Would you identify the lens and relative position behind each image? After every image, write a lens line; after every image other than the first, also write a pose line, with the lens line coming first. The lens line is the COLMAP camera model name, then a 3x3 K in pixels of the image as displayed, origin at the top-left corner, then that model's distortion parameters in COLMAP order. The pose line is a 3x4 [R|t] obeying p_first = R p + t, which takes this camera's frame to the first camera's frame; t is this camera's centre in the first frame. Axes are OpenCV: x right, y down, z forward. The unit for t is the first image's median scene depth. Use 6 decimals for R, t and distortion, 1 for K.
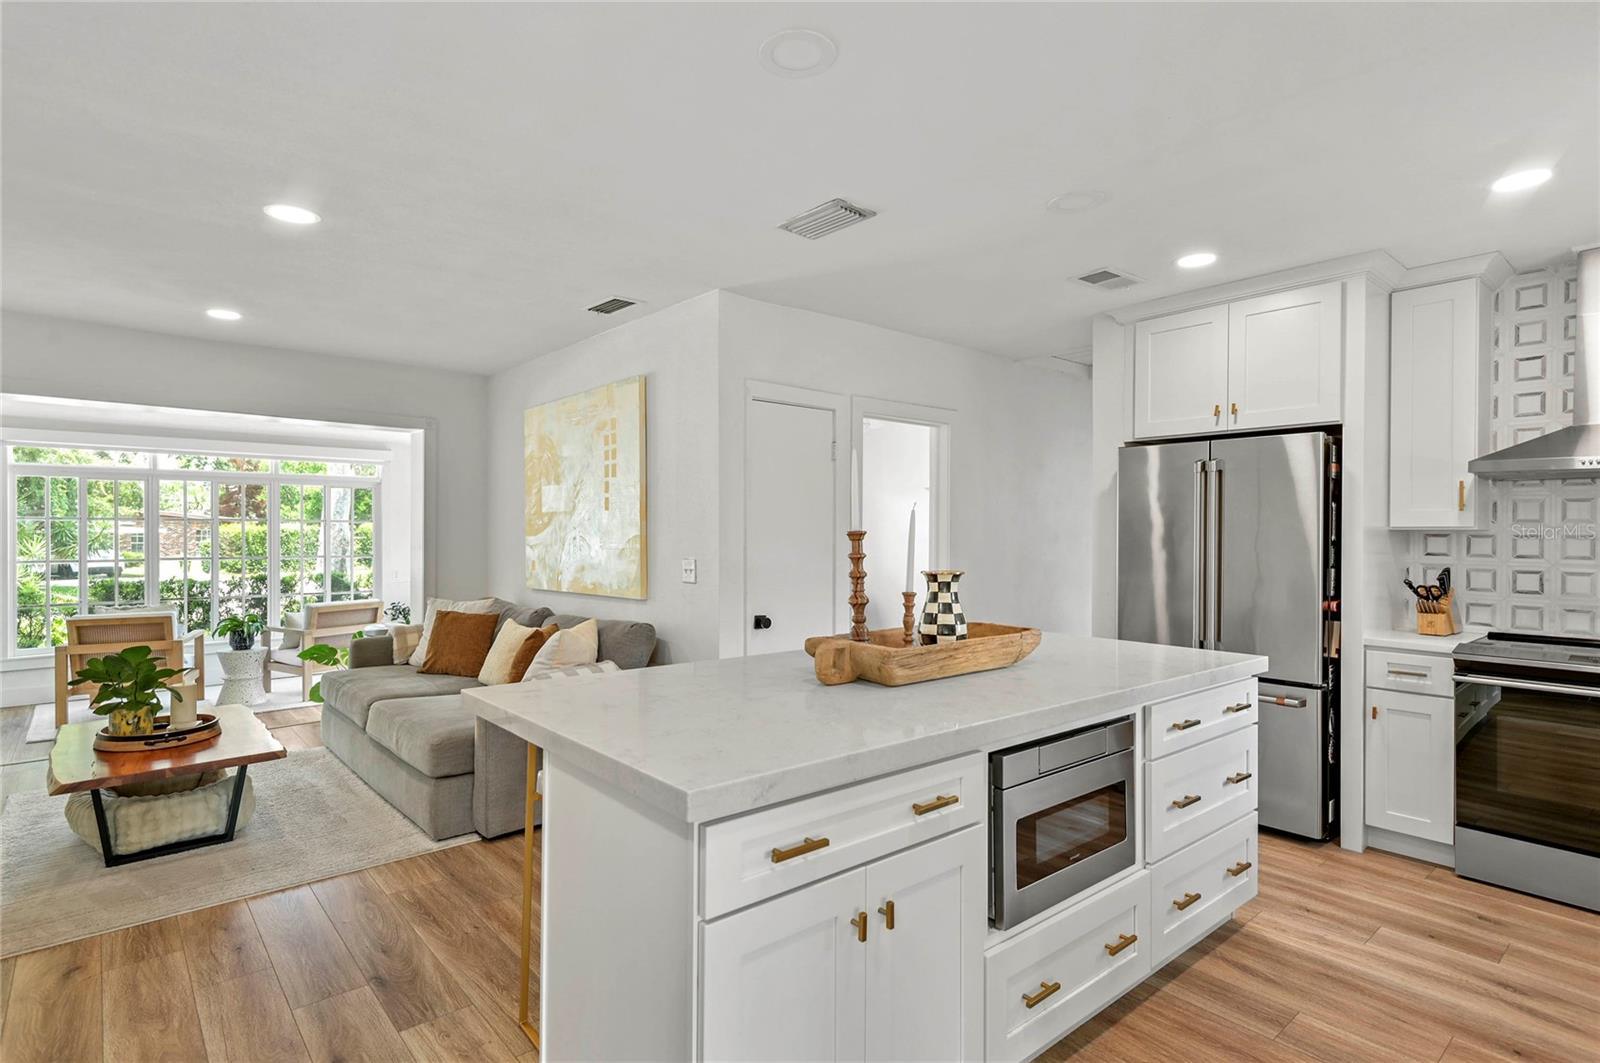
lens RADIAL K [[837.3, 0, 789.2], [0, 837.3, 532.4], [0, 0, 1]] dist [0.018834, -0.000234]
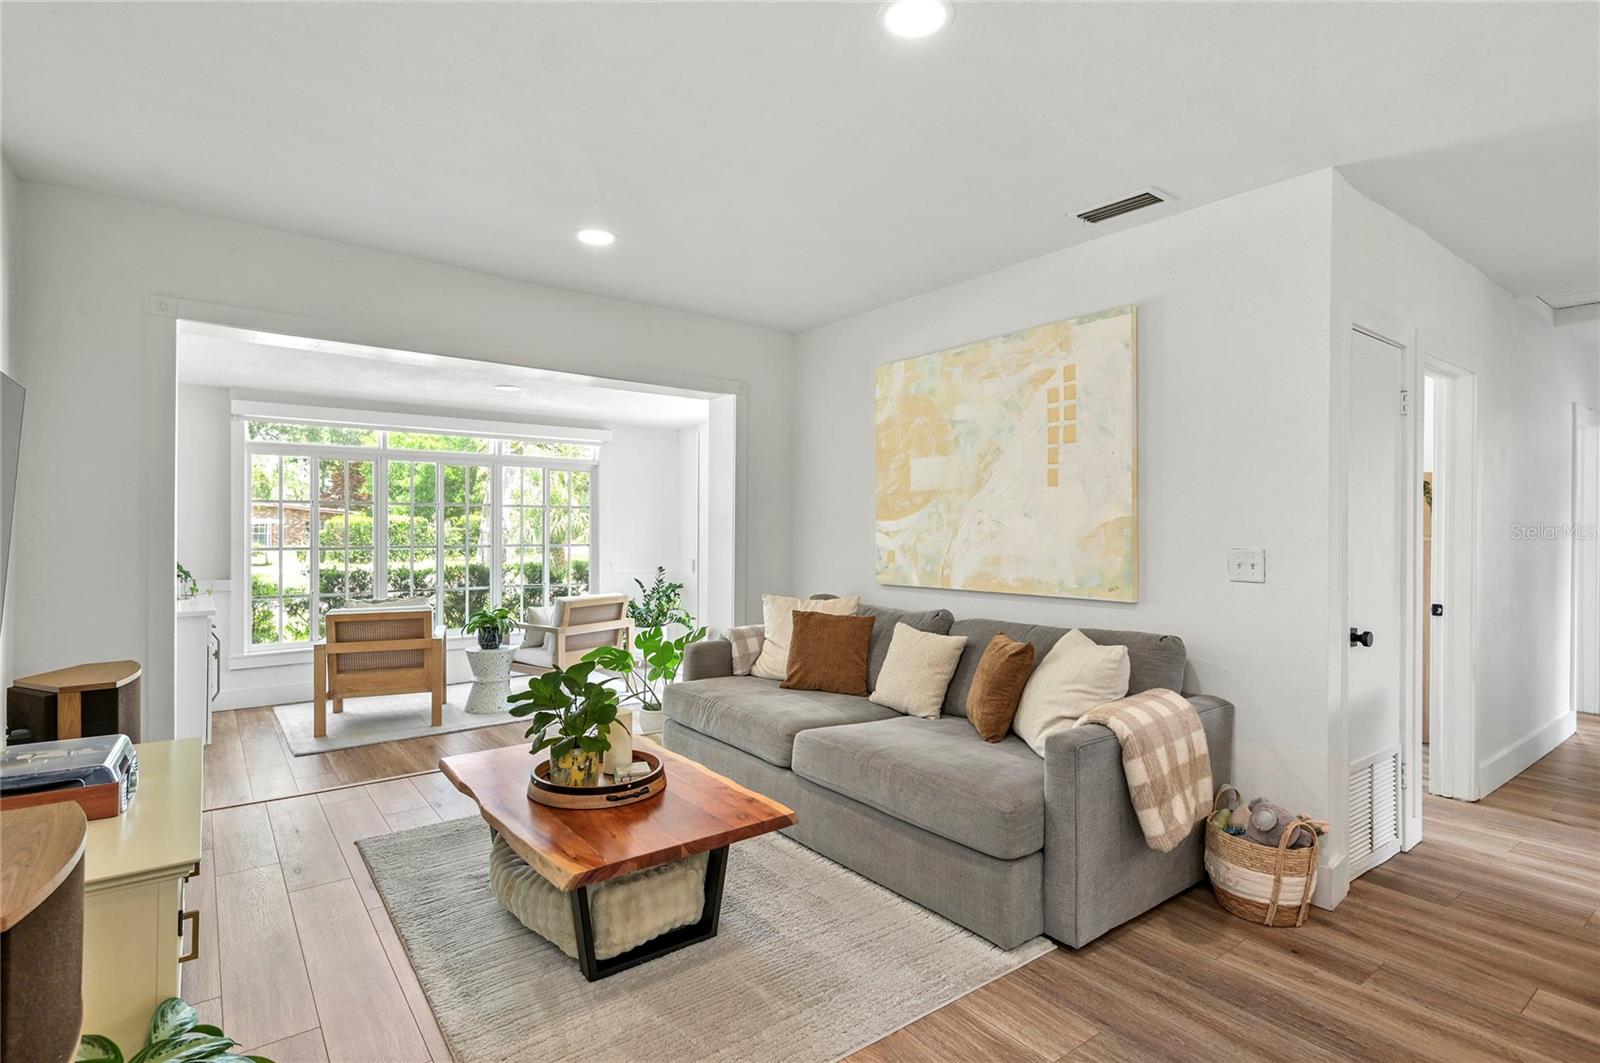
lens RADIAL K [[837.3, 0, 814.6], [0, 837.3, 524.4], [0, 0, 1]] dist [0.018834, -0.000234]
pose [[0.997727, 0.003999, -0.067266, -0.363136], [-0.004100, 0.999991, -0.001366, 0.010680], [0.067260, 0.001638, 0.997734, 0.200466]]
